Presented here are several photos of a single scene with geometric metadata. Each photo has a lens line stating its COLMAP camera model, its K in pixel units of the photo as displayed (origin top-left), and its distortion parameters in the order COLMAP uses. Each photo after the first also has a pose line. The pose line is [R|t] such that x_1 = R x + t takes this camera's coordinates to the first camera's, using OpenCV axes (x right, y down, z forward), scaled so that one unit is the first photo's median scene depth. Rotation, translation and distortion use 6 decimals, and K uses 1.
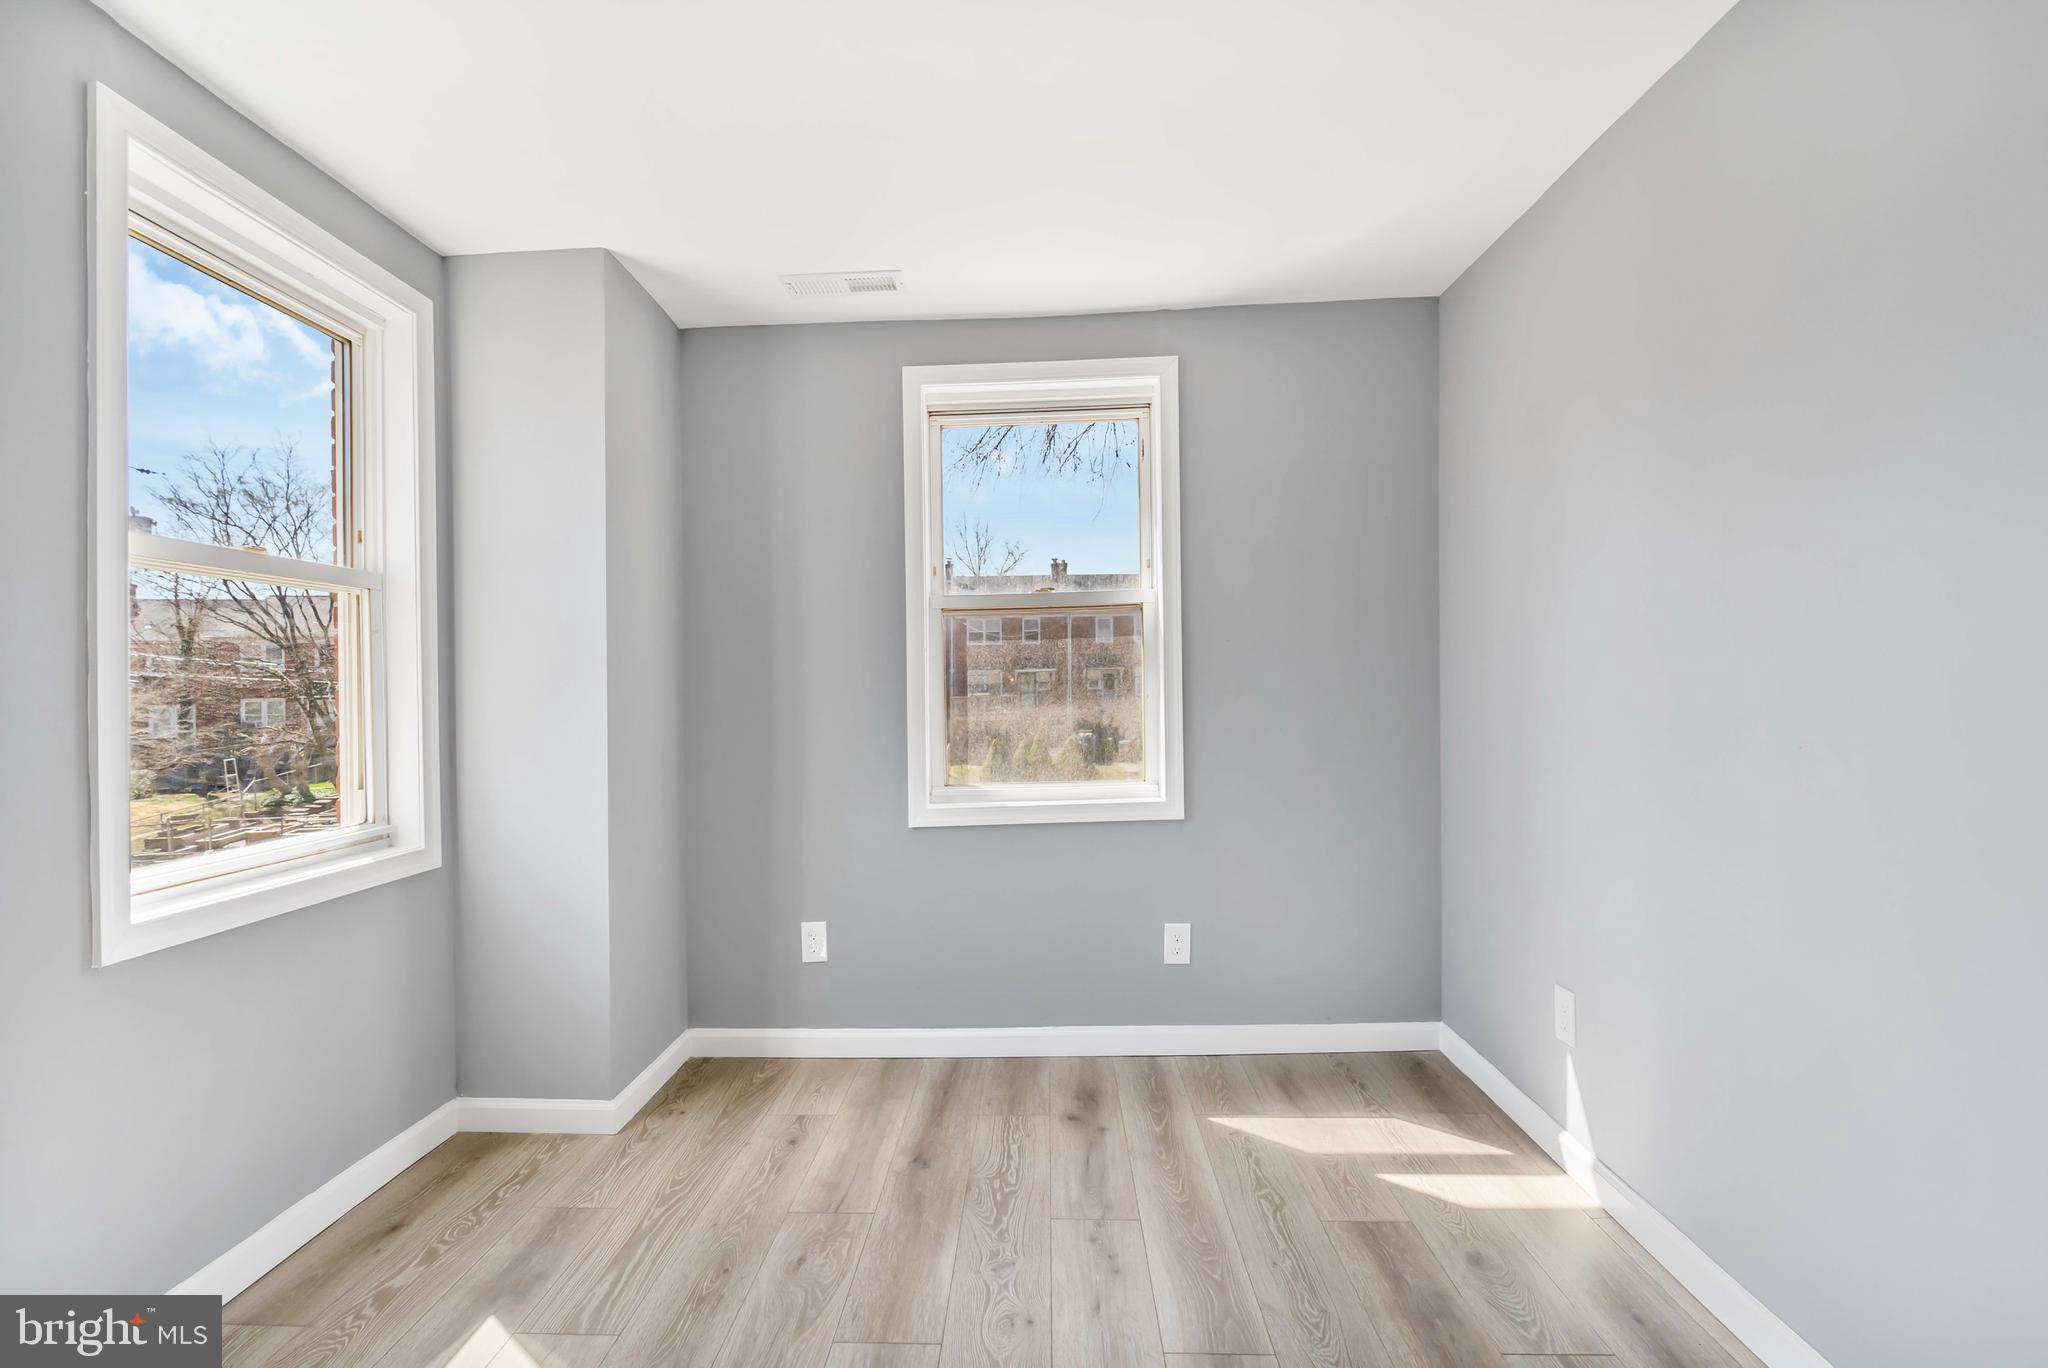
lens RADIAL K [[946.2, 0, 1006.5], [0, 946.2, 684.7], [0, 0, 1]] dist [-0.008688, 0.002729]
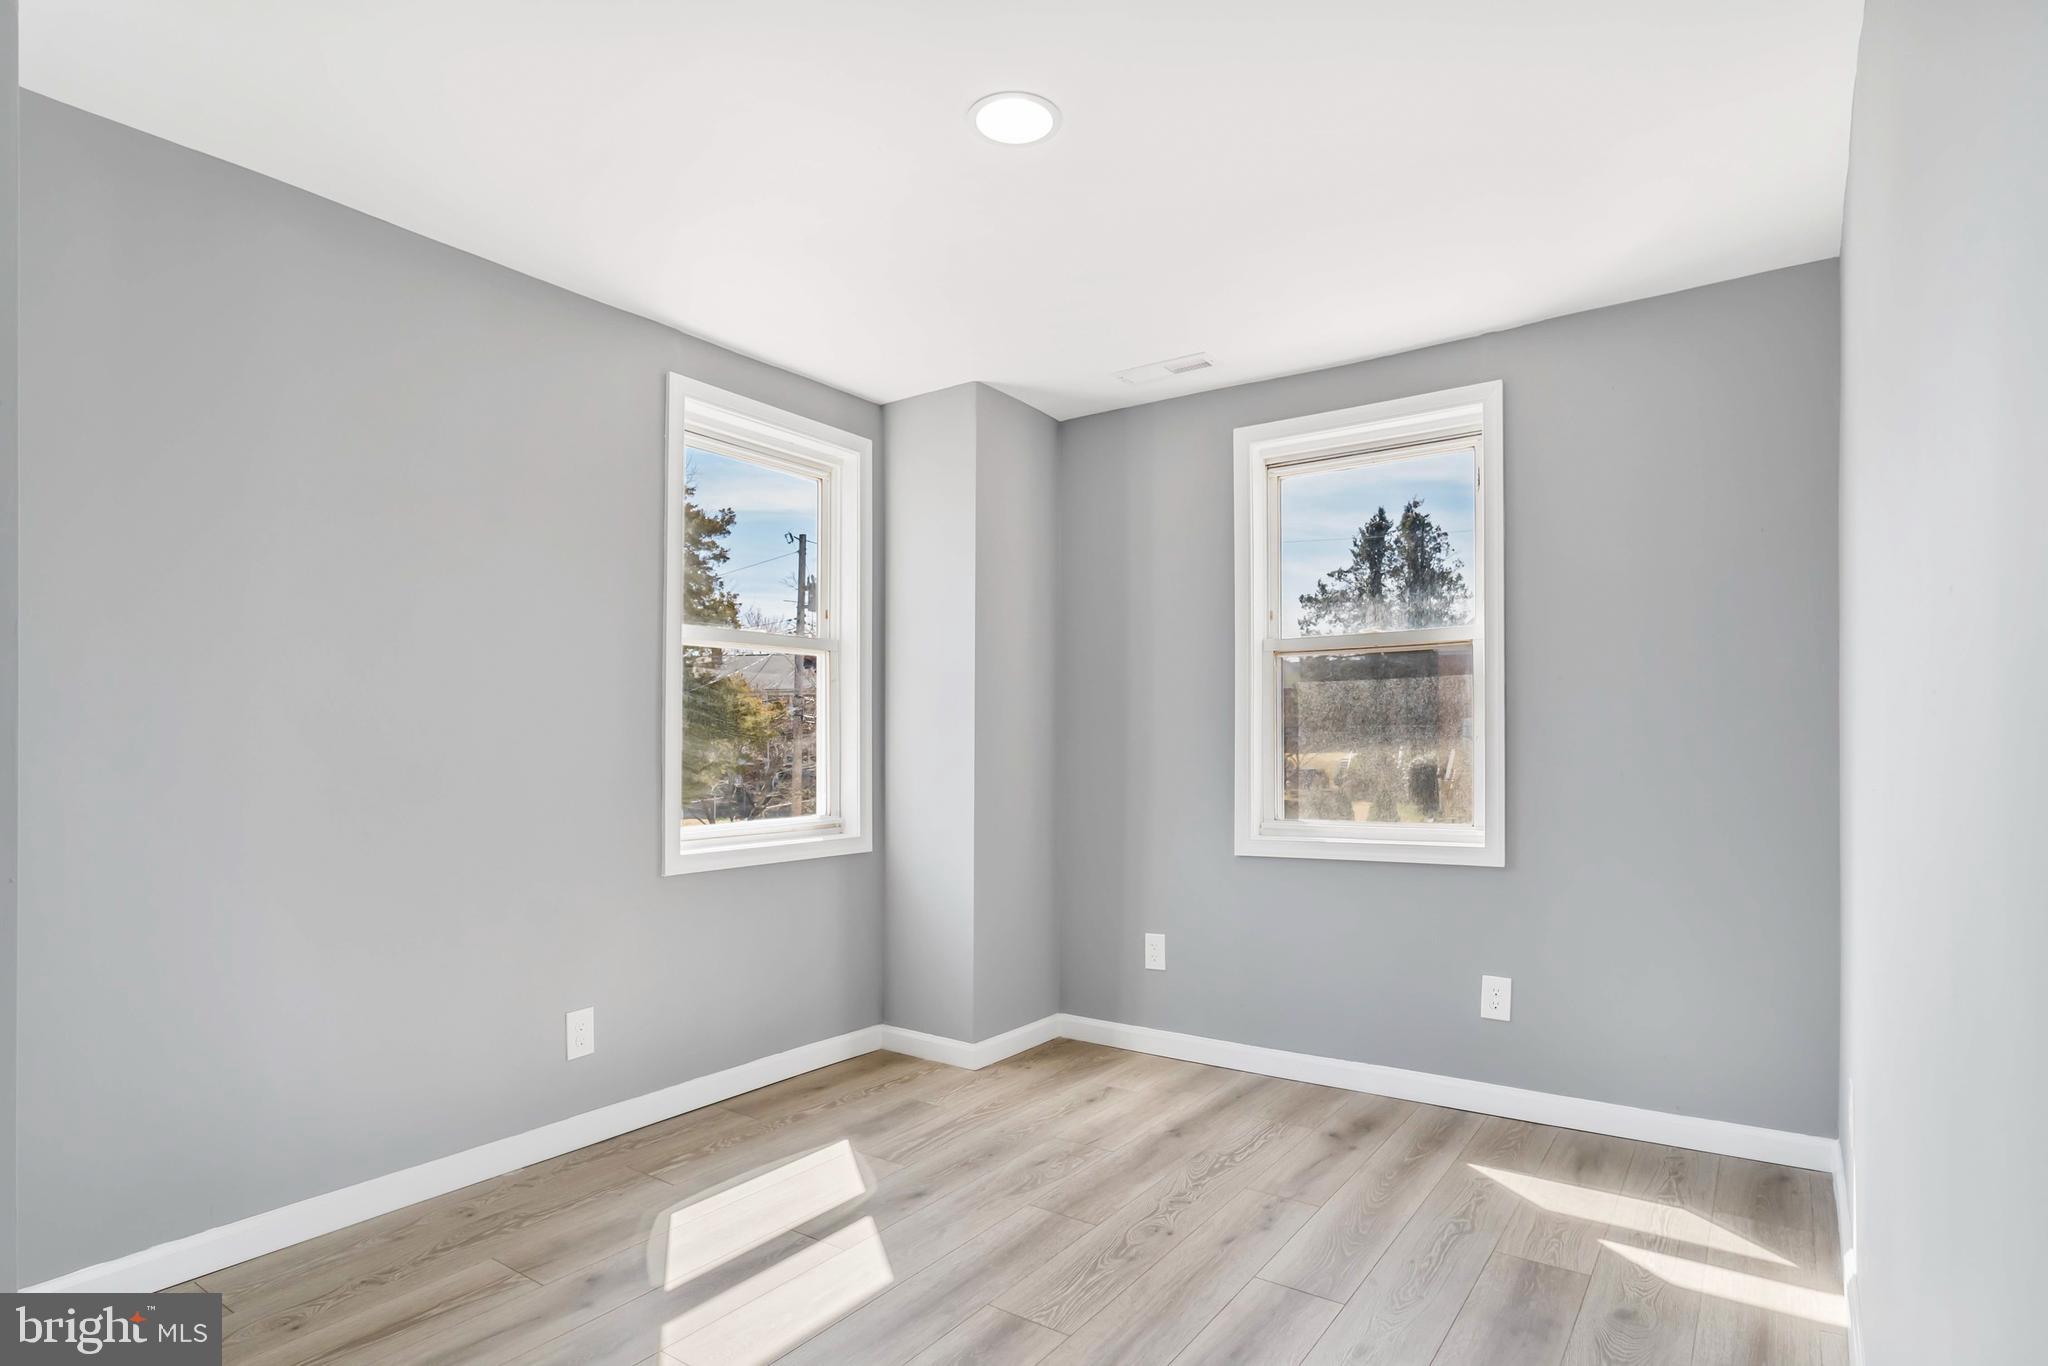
lens RADIAL K [[1079.5, 0, 985.3], [0, 1079.5, 720.6], [0, 0, 1]] dist [0.000938, 0.000677]
pose [[0.832022, 0.007571, -0.554690, 0.397441], [-0.012116, 0.999916, -0.004526, 0.007518], [0.554610, 0.010486, 0.832045, -0.212267]]
